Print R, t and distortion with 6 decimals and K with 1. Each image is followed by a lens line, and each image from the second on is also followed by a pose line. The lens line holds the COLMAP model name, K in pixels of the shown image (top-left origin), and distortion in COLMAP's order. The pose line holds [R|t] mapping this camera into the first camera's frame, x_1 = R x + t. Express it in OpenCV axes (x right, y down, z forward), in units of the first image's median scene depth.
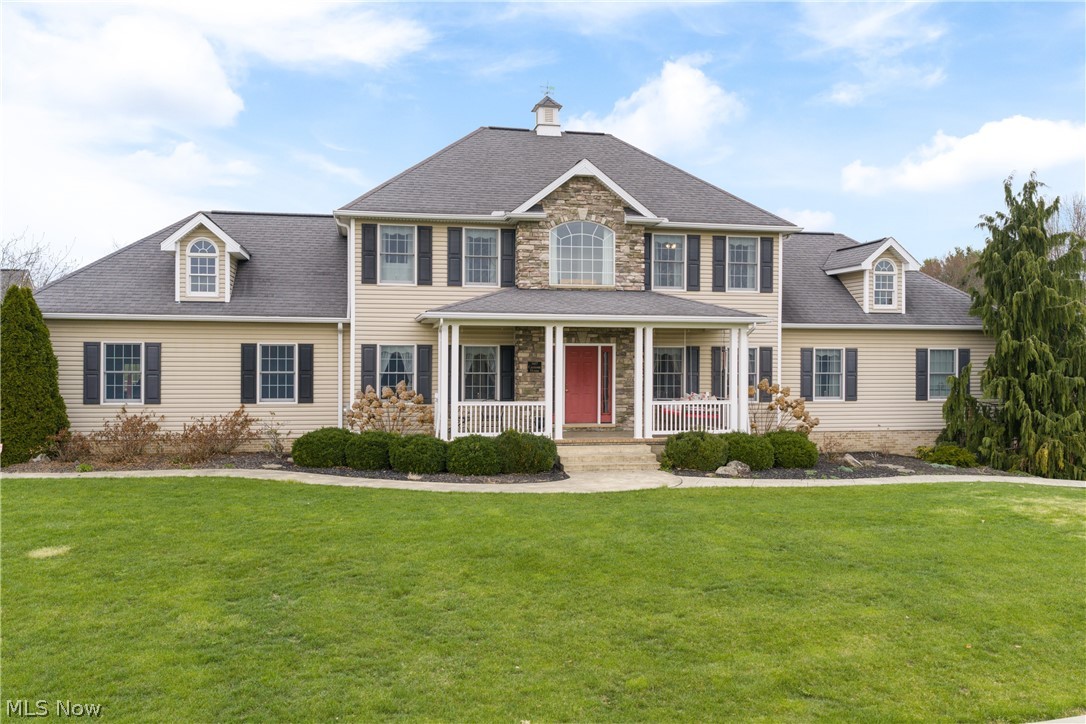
lens RADIAL K [[902.4, 0, 543.0], [0, 902.4, 362.0], [0, 0, 1]] dist [0.014229, -0.011055]
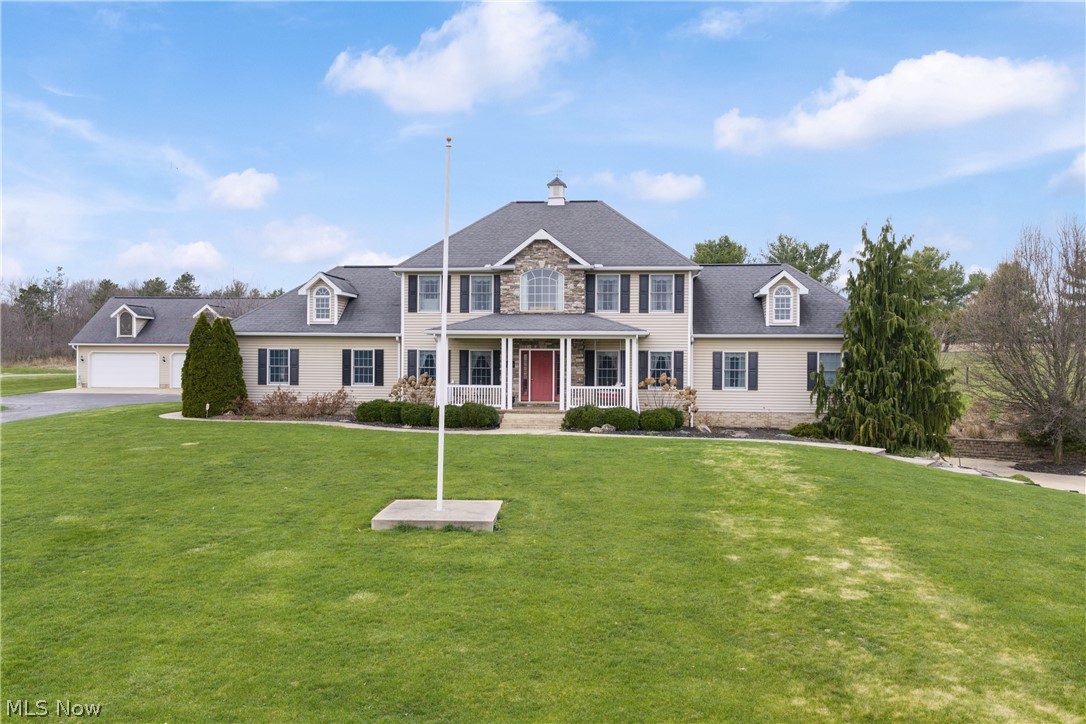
lens RADIAL K [[902.4, 0, 543.0], [0, 902.4, 362.0], [0, 0, 1]] dist [0.014229, -0.011055]
pose [[0.950645, 0.002454, -0.310272, 0.524565], [-0.003973, 0.999983, -0.004264, 0.008301], [0.310256, 0.005286, 0.950638, -0.456915]]
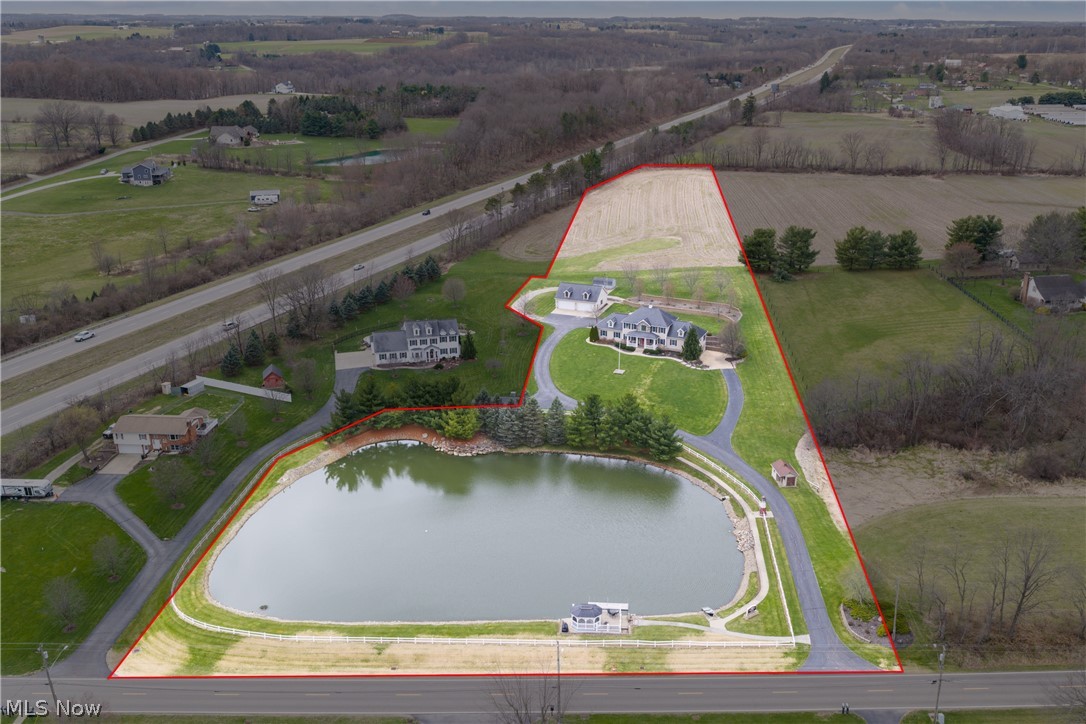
lens RADIAL K [[902.4, 0, 543.0], [0, 902.4, 362.0], [0, 0, 1]] dist [0.014229, -0.011055]
pose [[0.801479, 0.191783, -0.566437, 4.883132], [0.005096, 0.944958, 0.327152, -3.045201], [0.598001, -0.265092, 0.756387, -7.315113]]
